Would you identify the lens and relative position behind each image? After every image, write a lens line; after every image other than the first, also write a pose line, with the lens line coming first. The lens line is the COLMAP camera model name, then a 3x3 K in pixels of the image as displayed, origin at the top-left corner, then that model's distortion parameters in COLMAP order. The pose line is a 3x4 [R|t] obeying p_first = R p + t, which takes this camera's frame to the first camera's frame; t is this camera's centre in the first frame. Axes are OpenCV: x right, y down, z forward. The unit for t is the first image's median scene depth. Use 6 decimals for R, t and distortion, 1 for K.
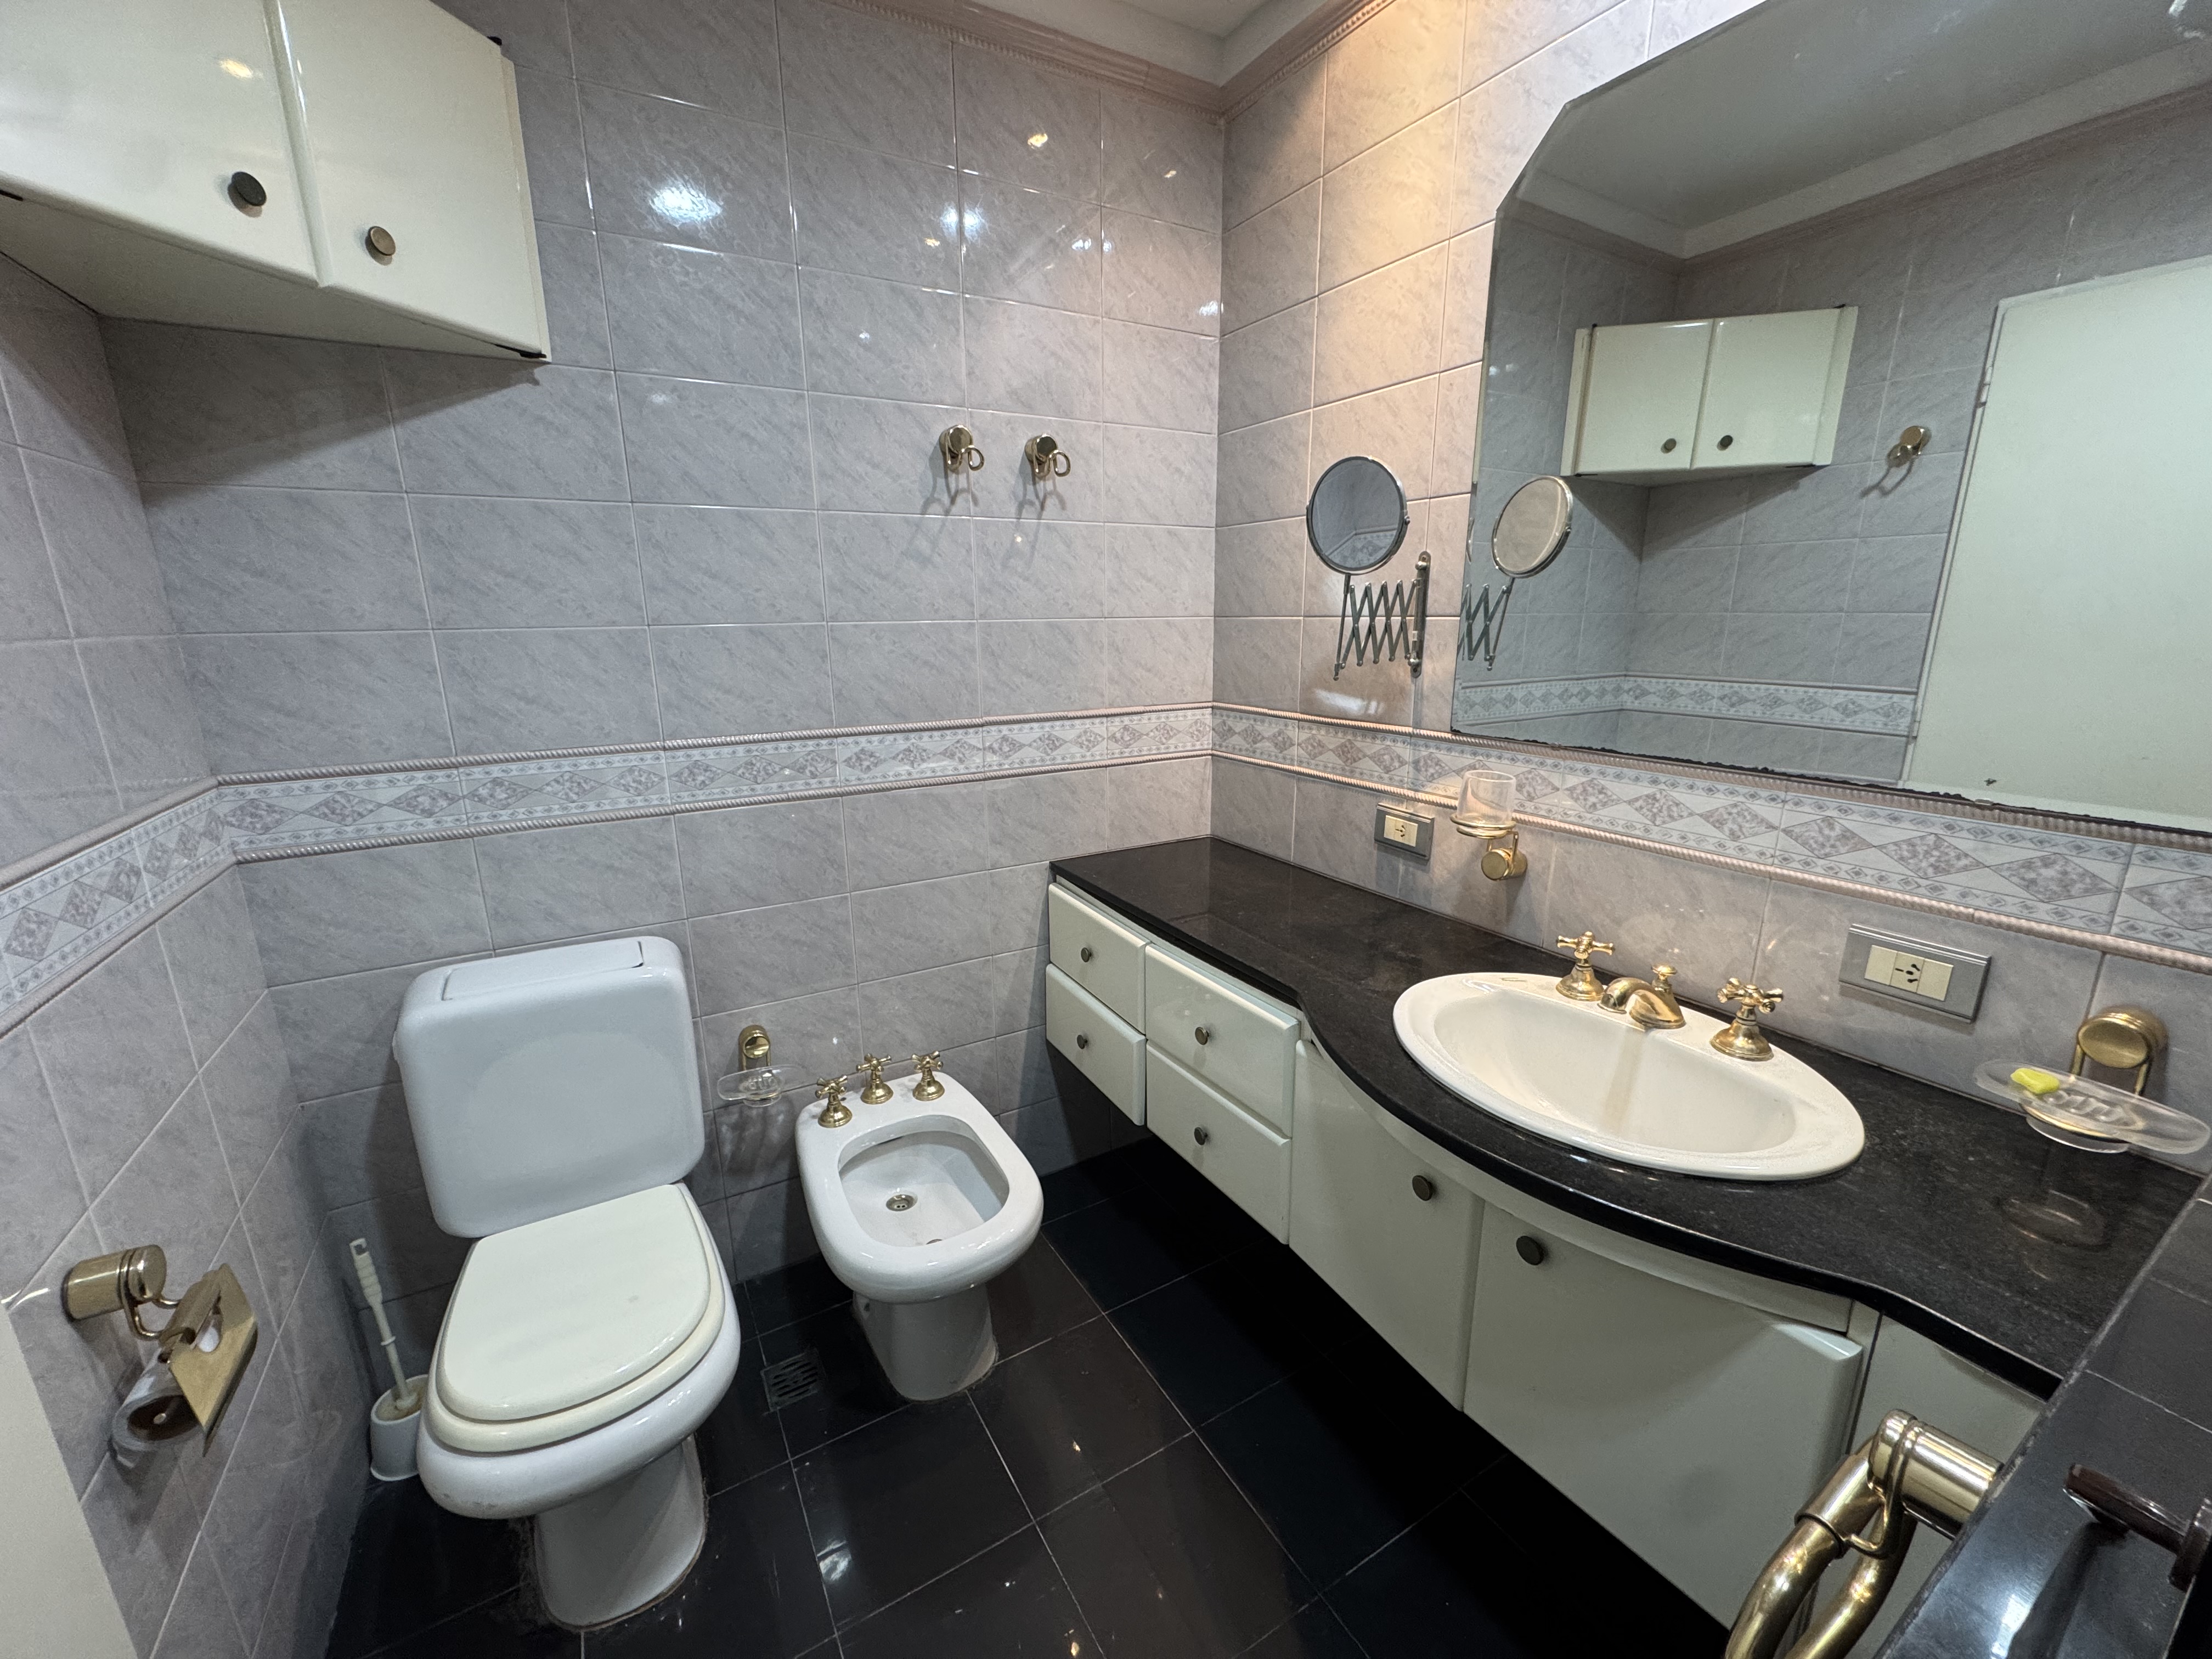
lens RADIAL K [[878.9, 0, 1105.0], [0, 878.9, 830.0], [0, 0, 1]] dist [-0.004635, 0.000226]
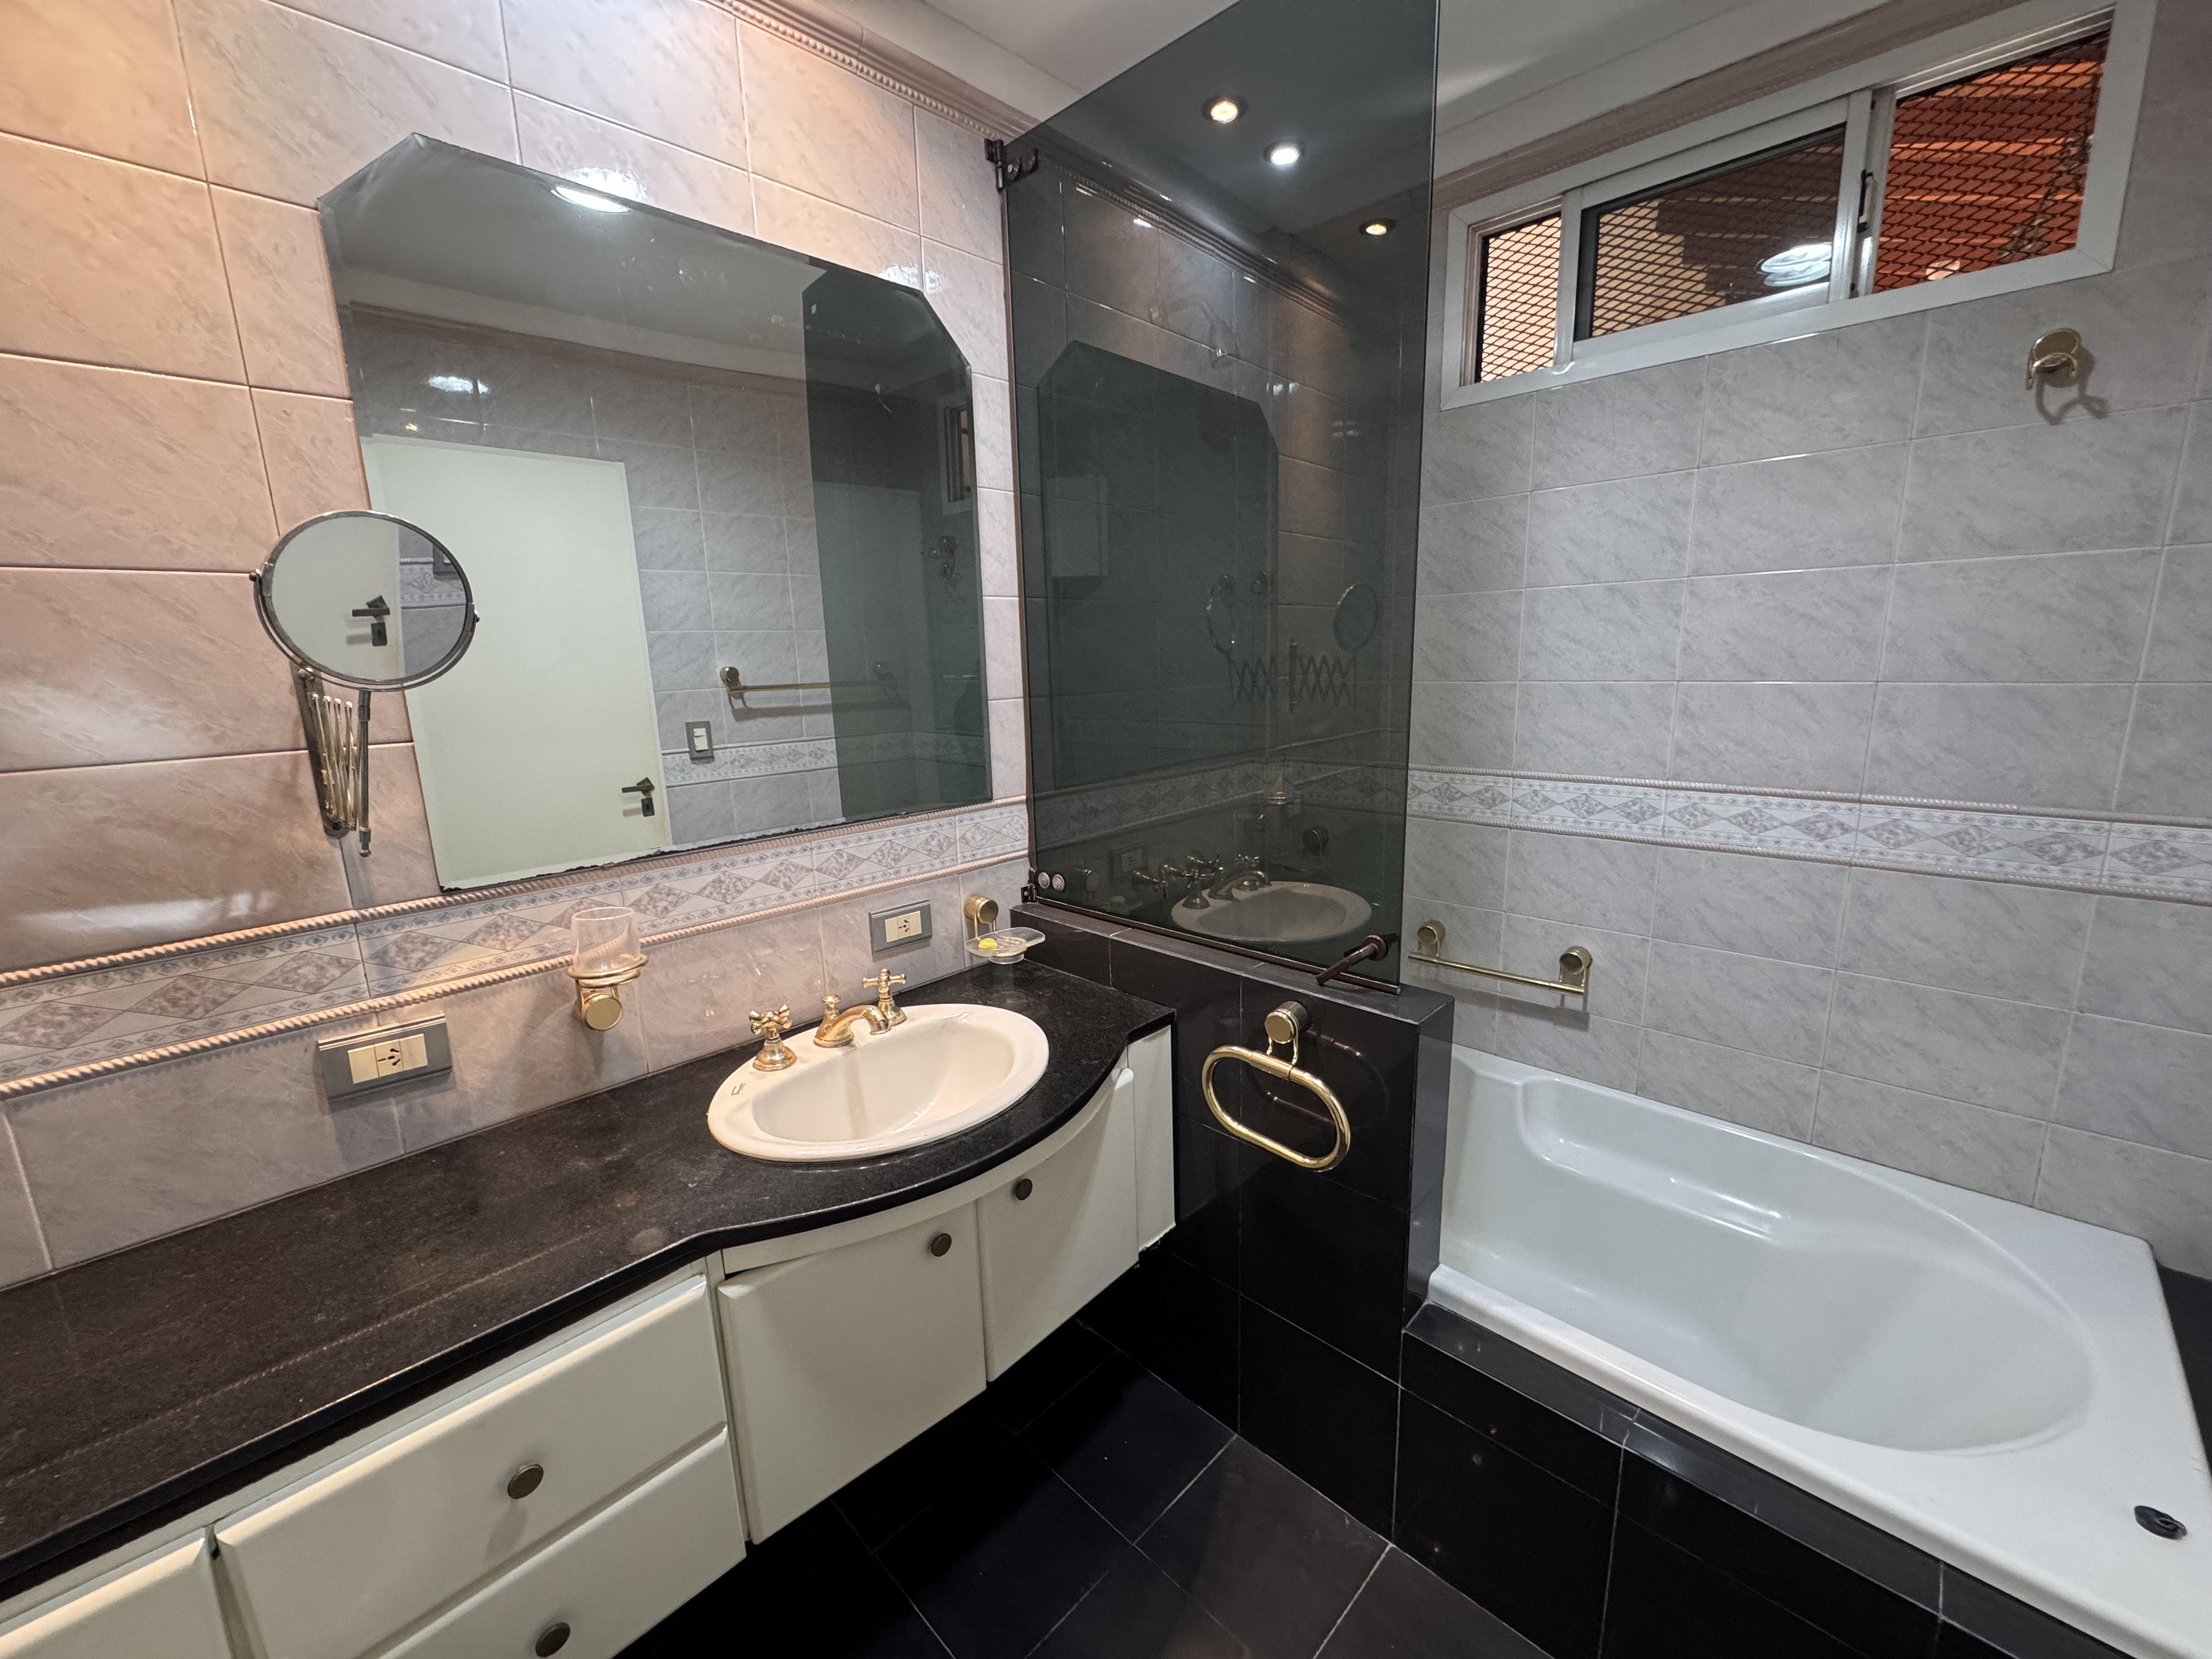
lens RADIAL K [[878.9, 0, 1105.0], [0, 878.9, 830.0], [0, 0, 1]] dist [-0.004635, 0.000226]
pose [[-0.252607, -0.179274, 0.950816, -0.477355], [0.260688, 0.933736, 0.245312, -0.215229], [-0.931789, 0.309834, -0.189134, 0.659182]]
